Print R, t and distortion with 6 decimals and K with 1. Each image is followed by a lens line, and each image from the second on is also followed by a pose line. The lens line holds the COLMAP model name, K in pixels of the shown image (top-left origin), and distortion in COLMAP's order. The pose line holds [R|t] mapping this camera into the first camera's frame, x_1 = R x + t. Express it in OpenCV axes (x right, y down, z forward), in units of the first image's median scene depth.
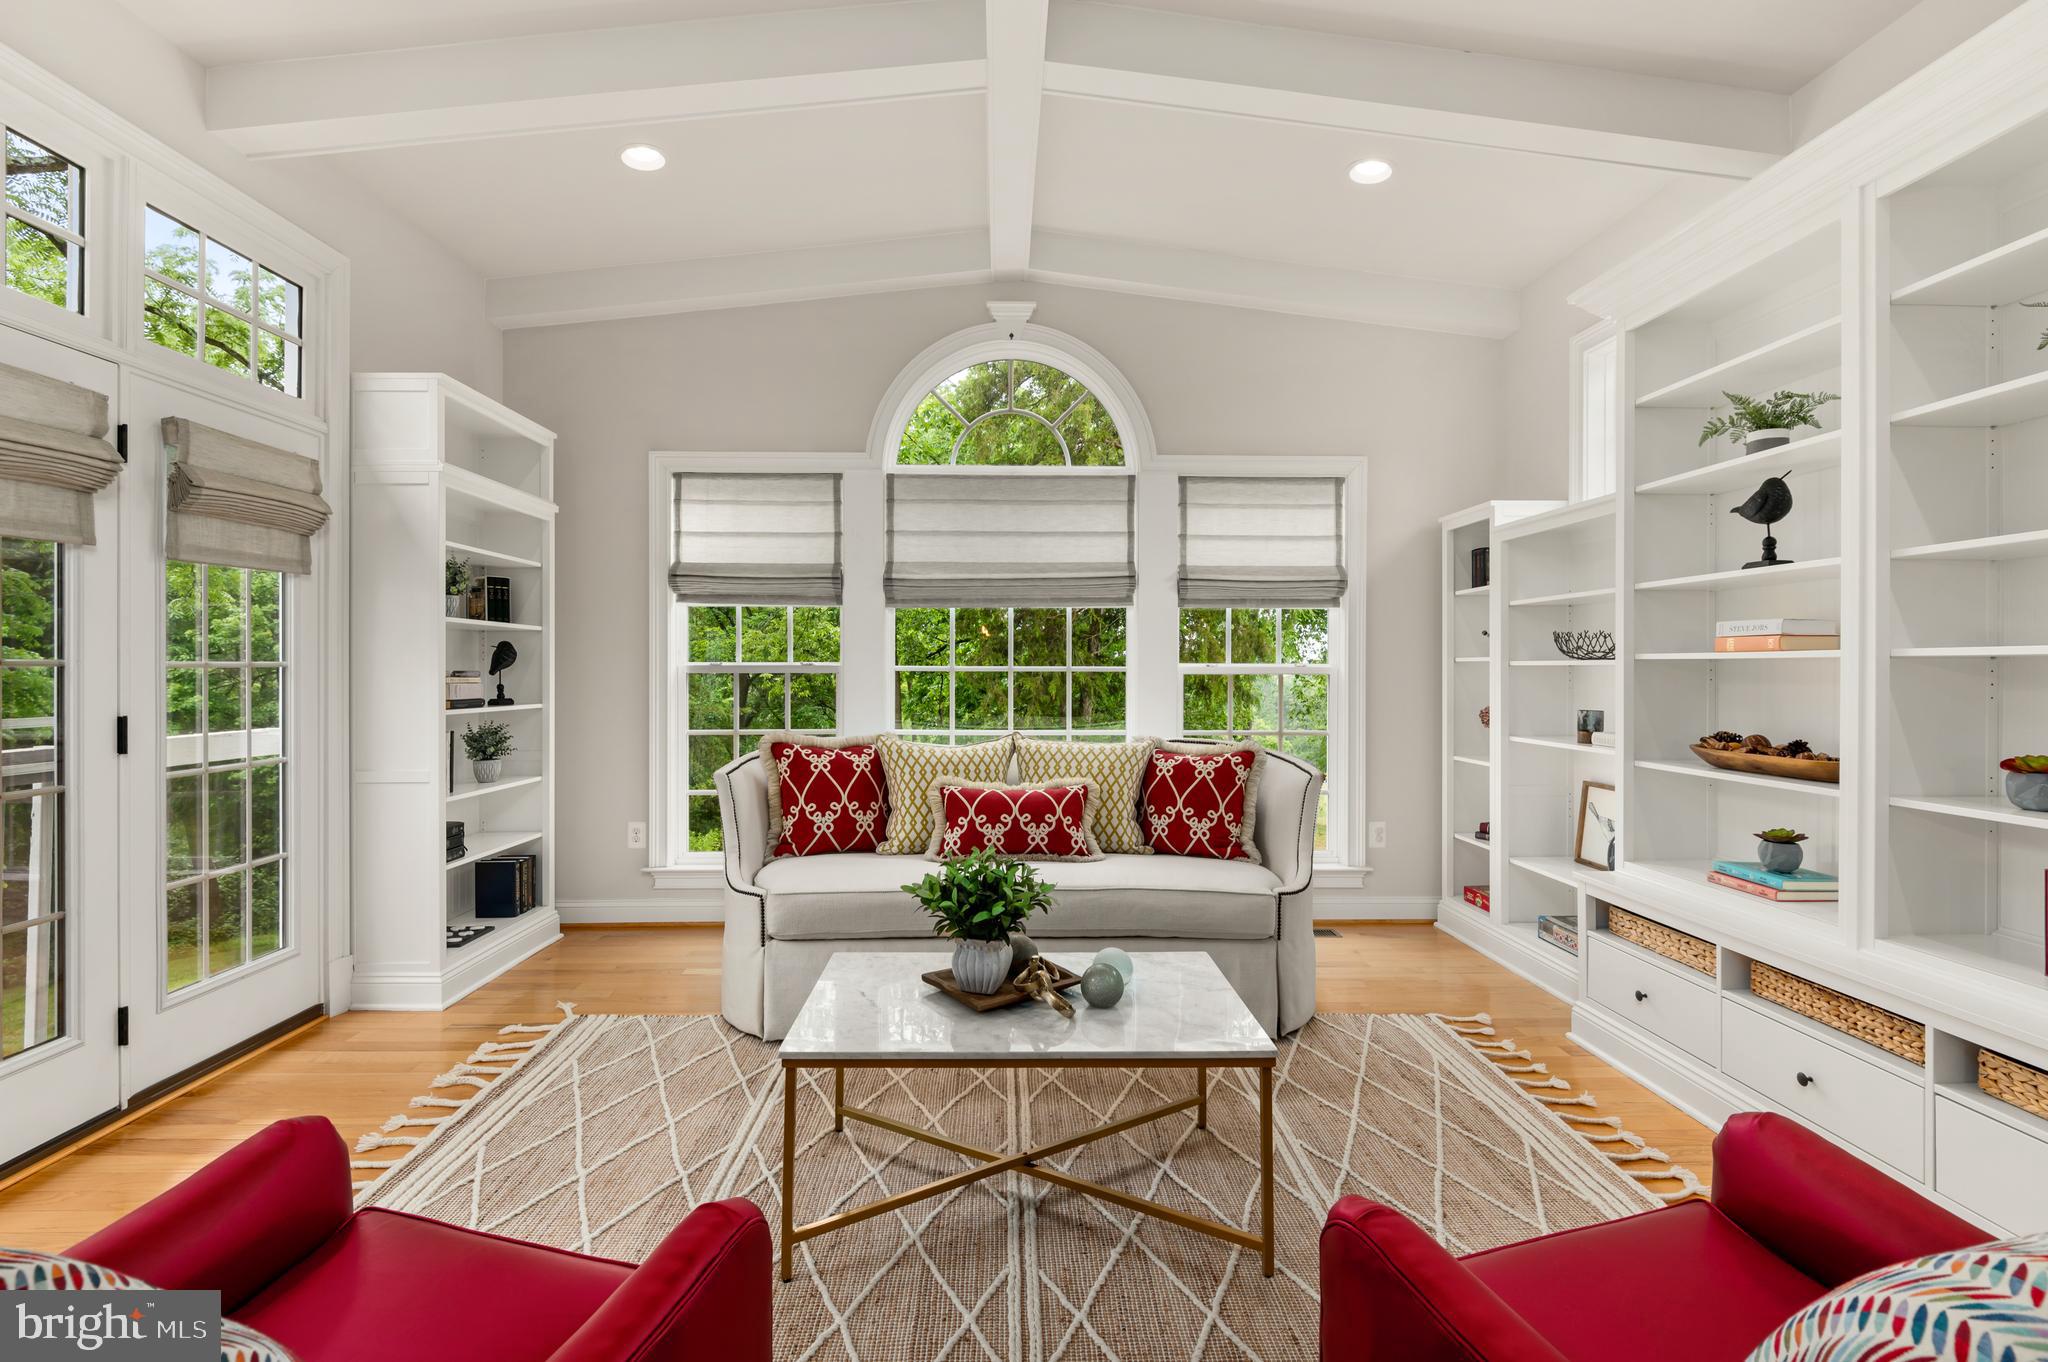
lens RADIAL K [[942.3, 0, 1012.0], [0, 942.3, 664.5], [0, 0, 1]] dist [0.011130, -0.010470]
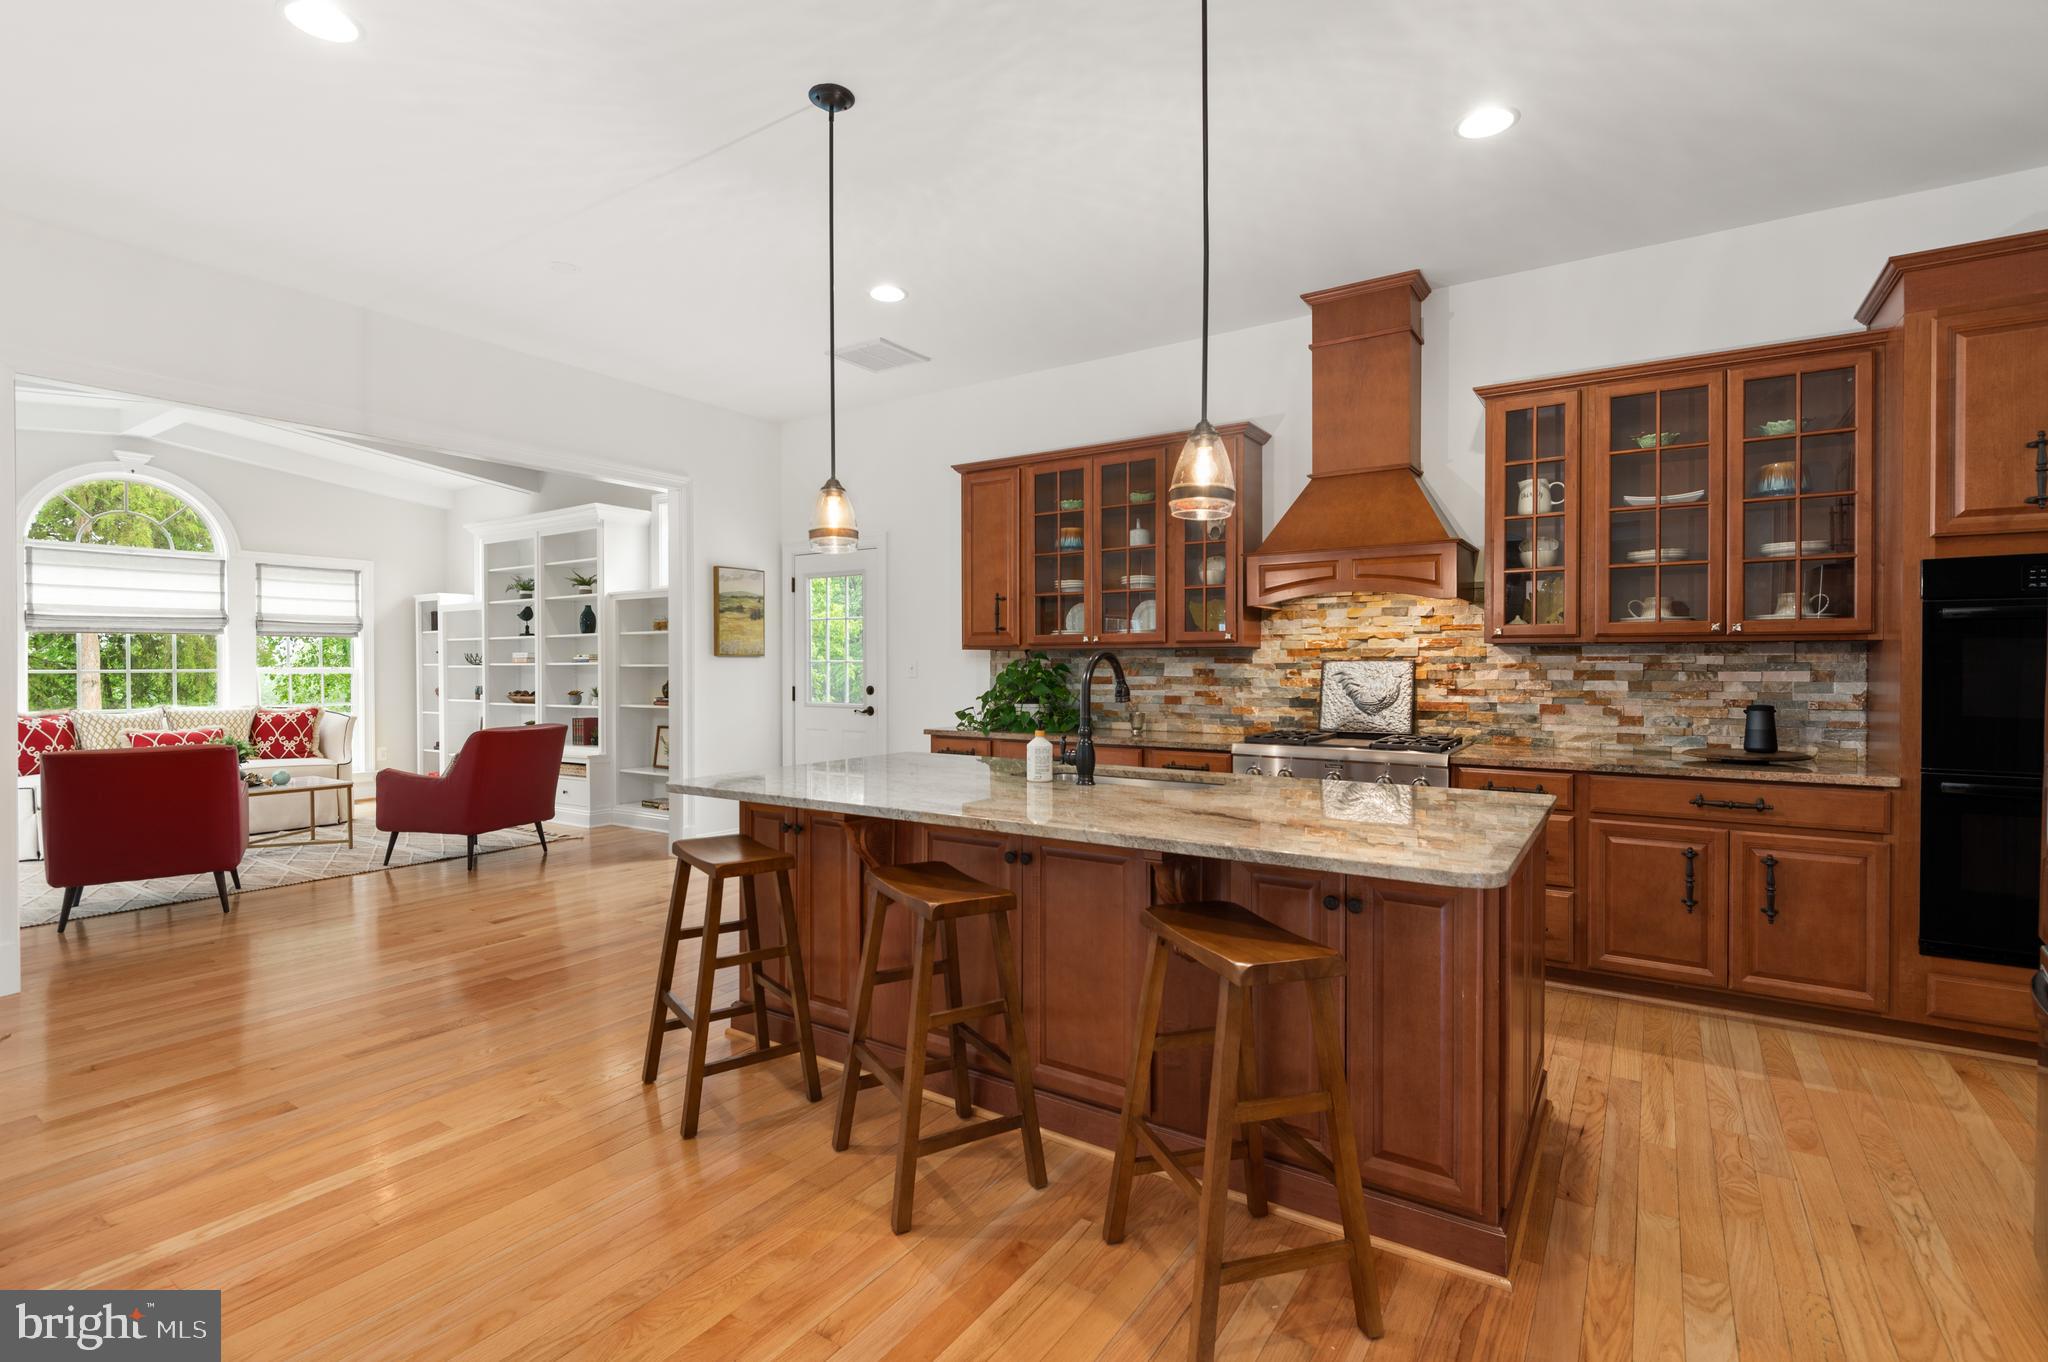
lens RADIAL K [[942.3, 0, 1026.1], [0, 942.3, 676.1], [0, 0, 1]] dist [0.011130, -0.010470]
pose [[0.558341, -0.013441, 0.829503, -0.634791], [0.001998, 0.999888, 0.014857, -0.010313], [-0.829609, -0.006638, 0.558305, -1.557096]]
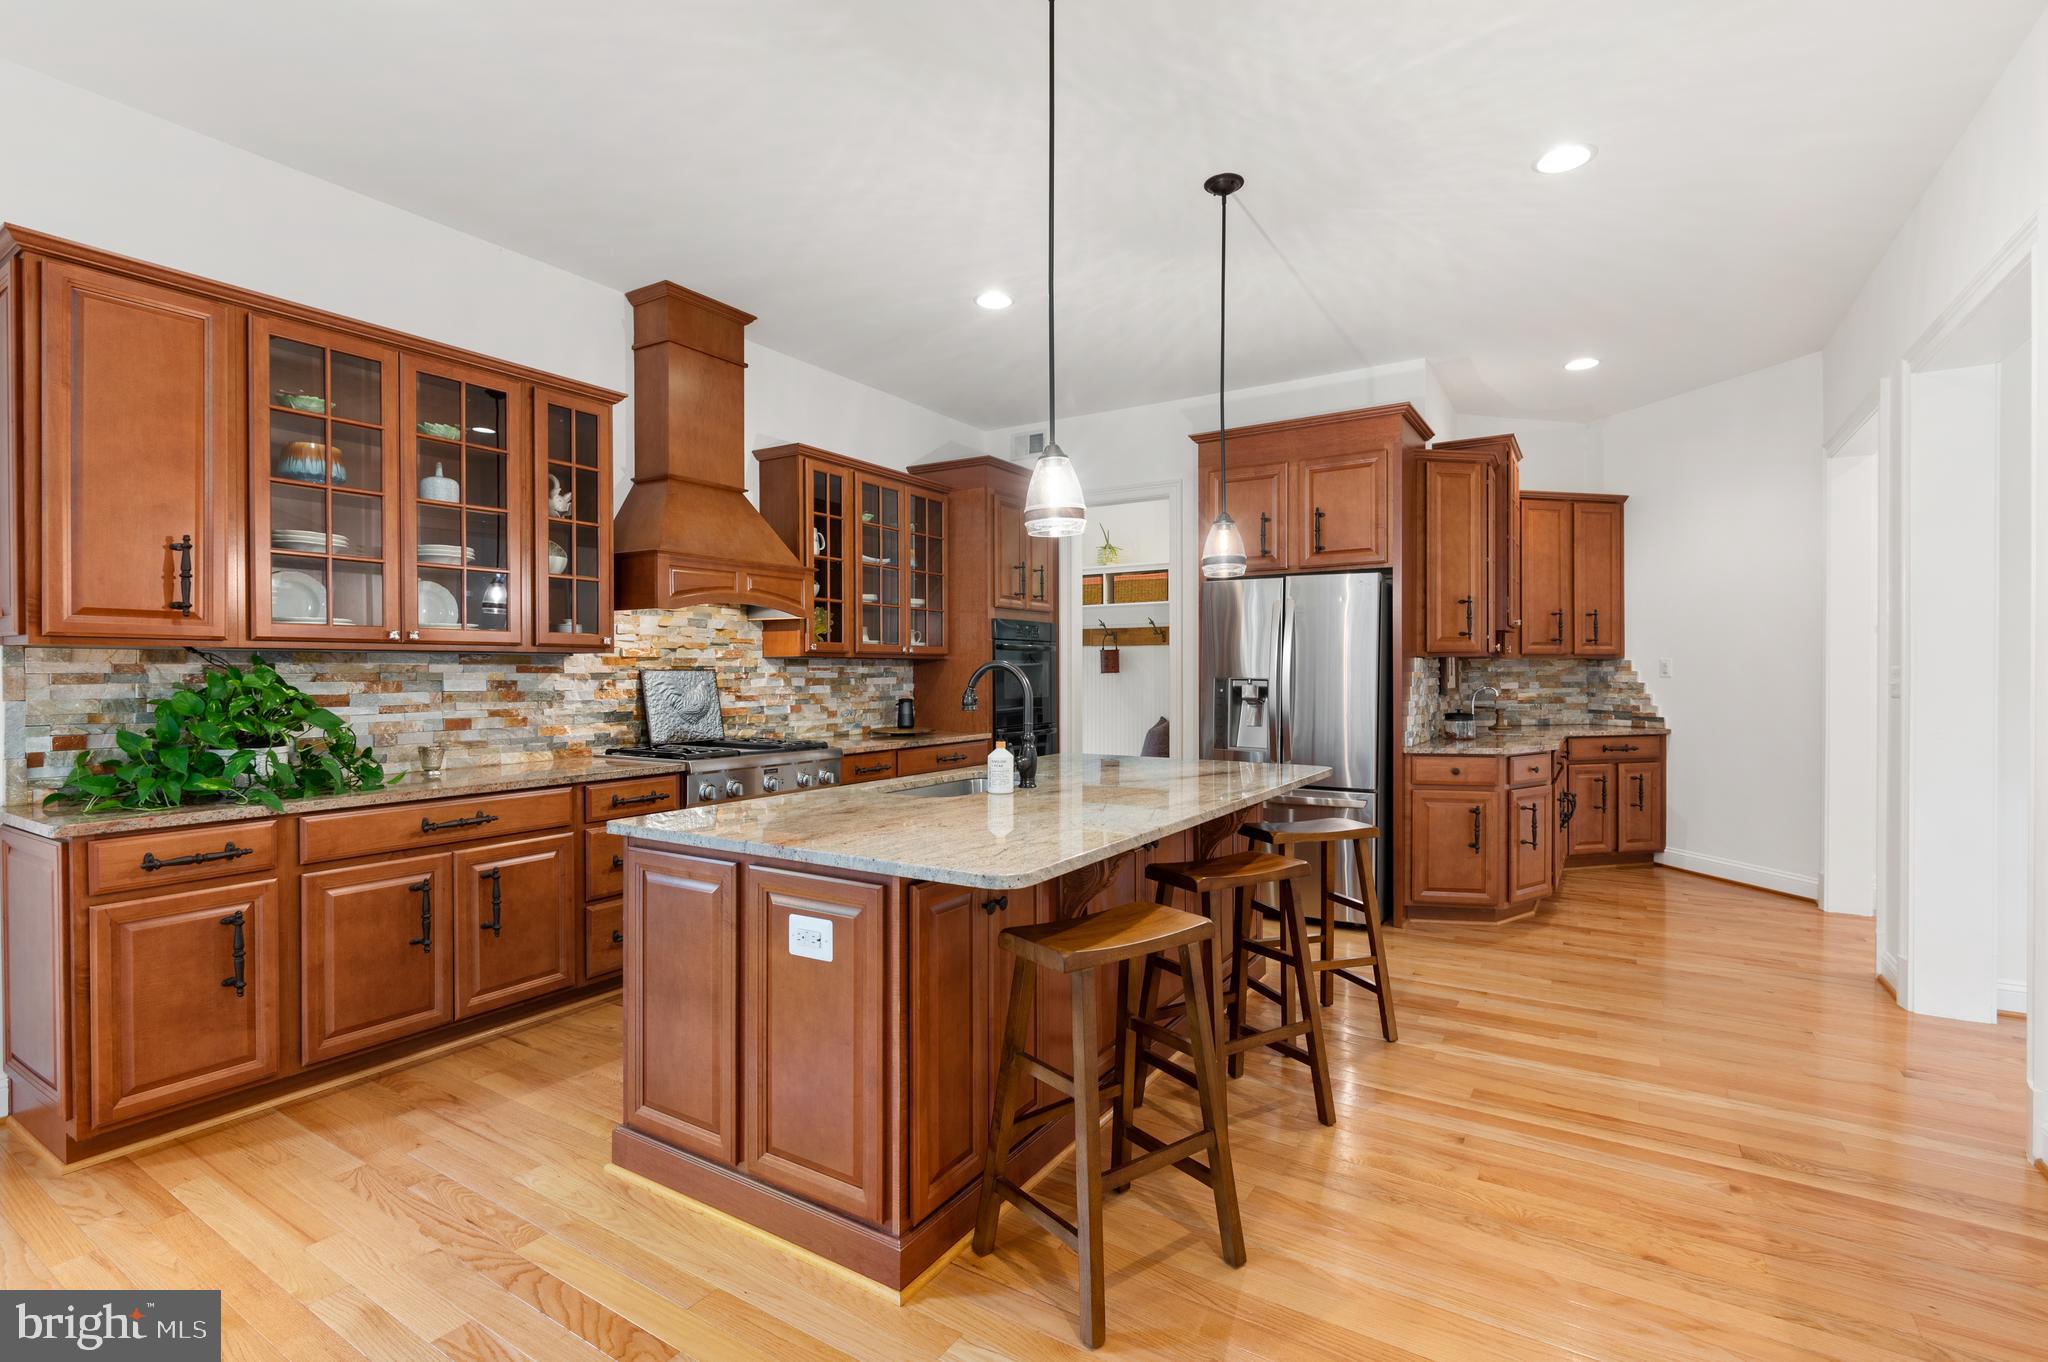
lens RADIAL K [[942.3, 0, 1017.8], [0, 942.3, 677.1], [0, 0, 1]] dist [0.011130, -0.010470]
pose [[-0.838278, -0.004918, 0.545221, -0.388653], [-0.000651, 0.999968, 0.008019, -0.012393], [-0.545242, 0.006367, -0.838254, -0.393827]]
